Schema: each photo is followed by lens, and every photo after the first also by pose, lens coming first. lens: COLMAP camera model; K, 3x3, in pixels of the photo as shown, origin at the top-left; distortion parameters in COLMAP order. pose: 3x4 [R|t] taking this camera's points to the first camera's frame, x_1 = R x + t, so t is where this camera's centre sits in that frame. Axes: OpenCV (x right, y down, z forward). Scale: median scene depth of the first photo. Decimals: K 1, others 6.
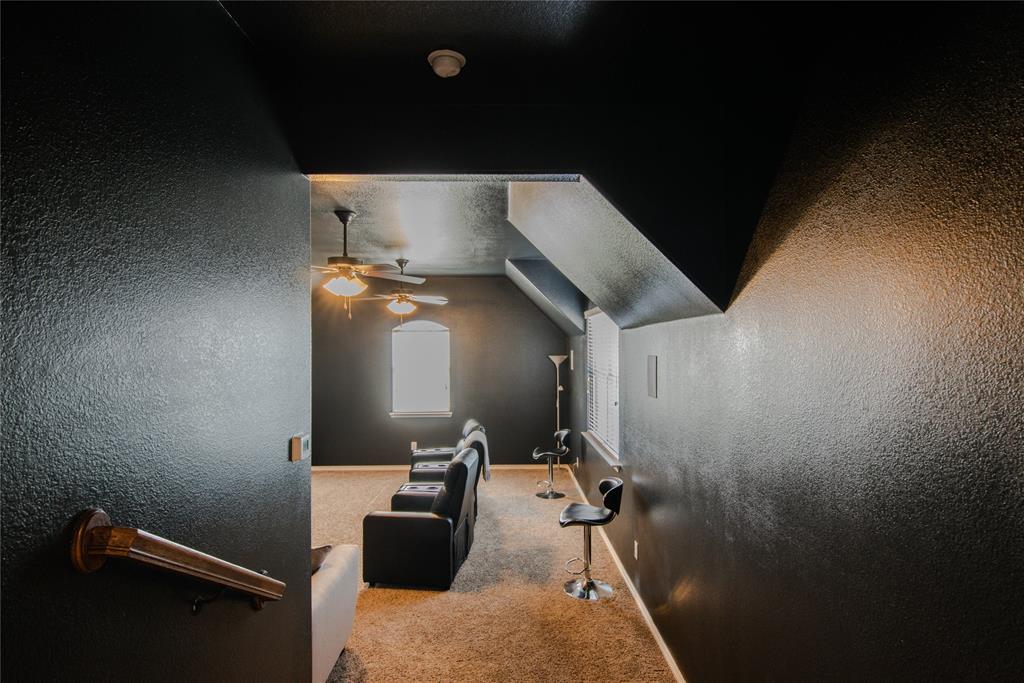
lens RADIAL K [[547.8, 0, 513.4], [0, 547.8, 341.0], [0, 0, 1]] dist [0.001196, -0.000238]
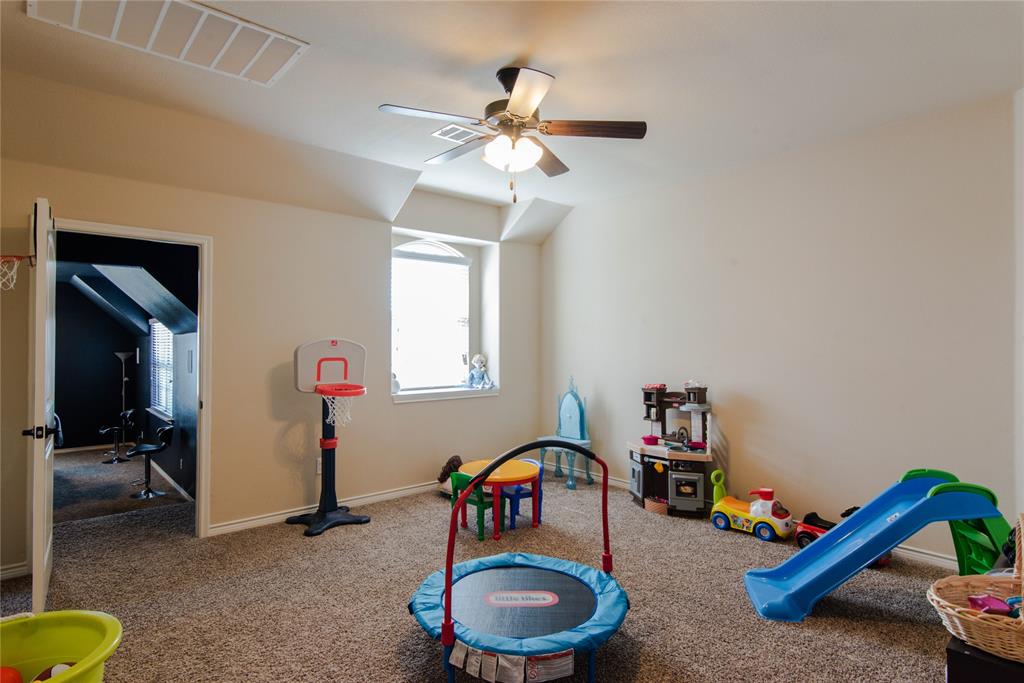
lens RADIAL K [[547.8, 0, 509.5], [0, 547.8, 345.1], [0, 0, 1]] dist [0.001196, -0.000238]
pose [[0.764331, 0.003942, 0.644812, -0.058007], [-0.010513, 0.999925, 0.006349, -0.007389], [-0.644739, -0.011632, 0.764315, -0.573705]]
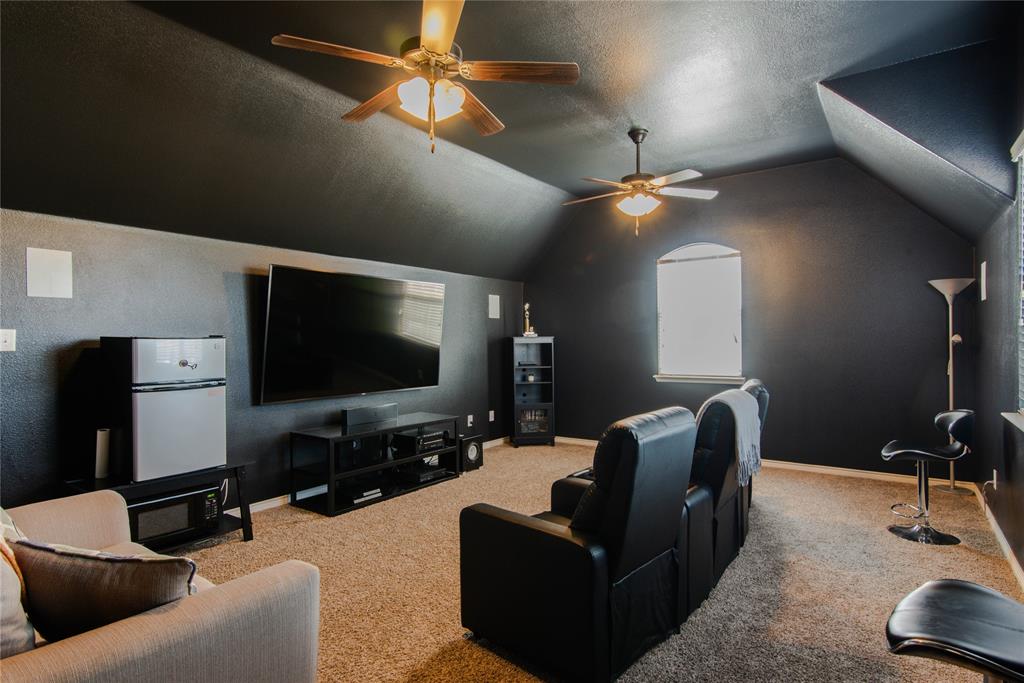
lens RADIAL K [[547.8, 0, 507.3], [0, 547.8, 341.0], [0, 0, 1]] dist [0.001196, -0.000238]
pose [[0.806773, -0.000227, -0.590862, 0.057564], [0.011412, 0.999819, 0.015198, 0.089076], [0.590752, -0.019004, 0.806629, 0.364320]]
